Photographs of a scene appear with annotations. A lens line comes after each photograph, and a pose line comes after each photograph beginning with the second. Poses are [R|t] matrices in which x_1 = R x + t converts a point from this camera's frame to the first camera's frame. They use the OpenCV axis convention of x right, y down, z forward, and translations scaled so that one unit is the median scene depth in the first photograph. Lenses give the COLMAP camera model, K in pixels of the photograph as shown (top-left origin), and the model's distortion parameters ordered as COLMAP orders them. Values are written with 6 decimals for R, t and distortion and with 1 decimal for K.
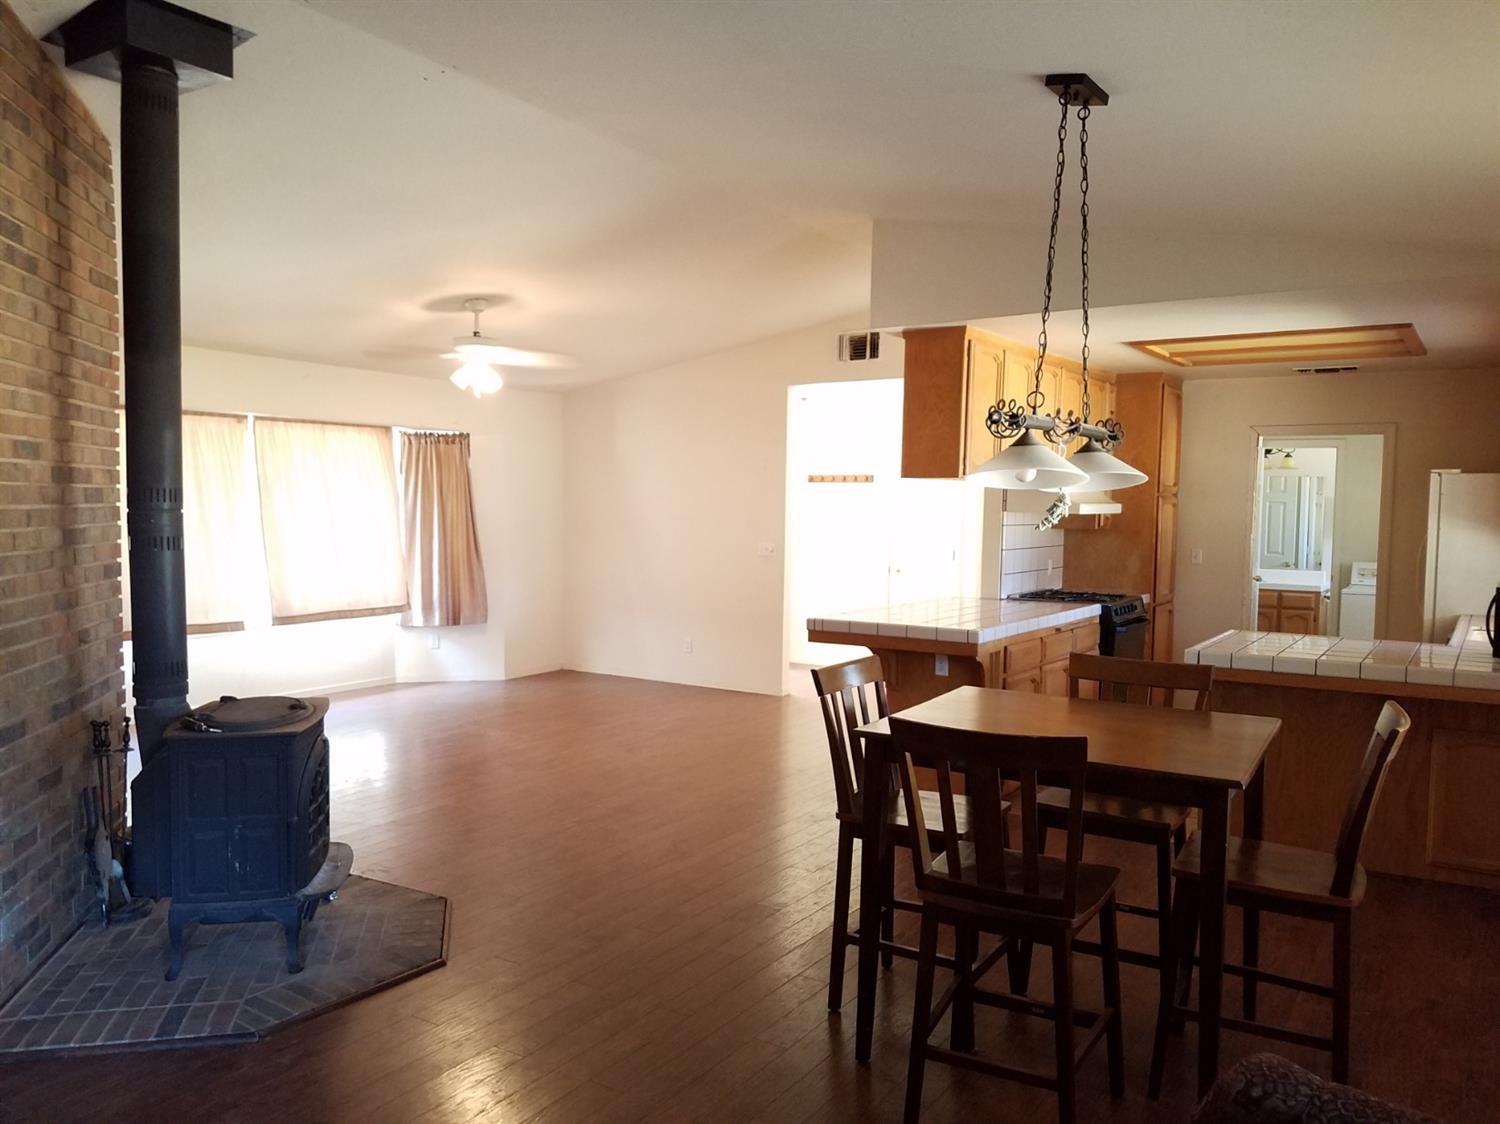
lens RADIAL K [[1146.1, 0, 749.7], [0, 1146.1, 568.7], [0, 0, 1]] dist [0.011625, 0.000466]
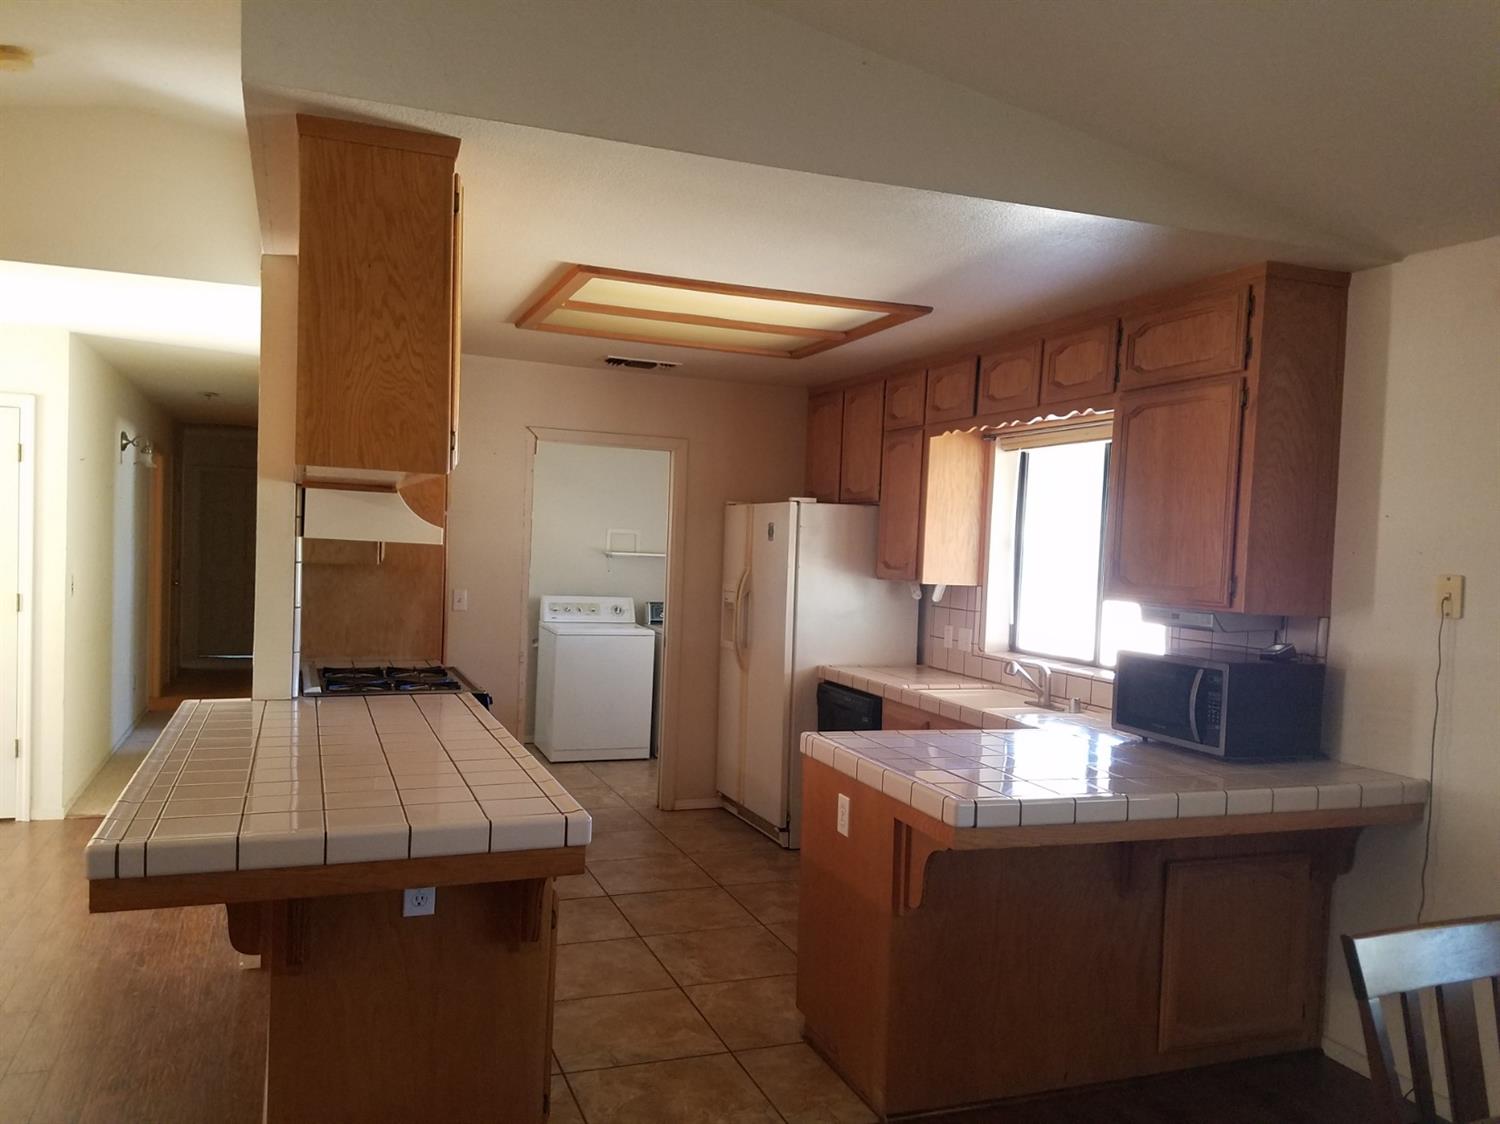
lens RADIAL K [[1146.1, 0, 784.9], [0, 1146.1, 590.4], [0, 0, 1]] dist [0.011625, 0.000466]
pose [[0.609554, -0.020143, 0.792489, -0.095547], [0.015625, 0.999788, 0.013394, -0.036200], [-0.792591, 0.004219, 0.609739, 0.610232]]
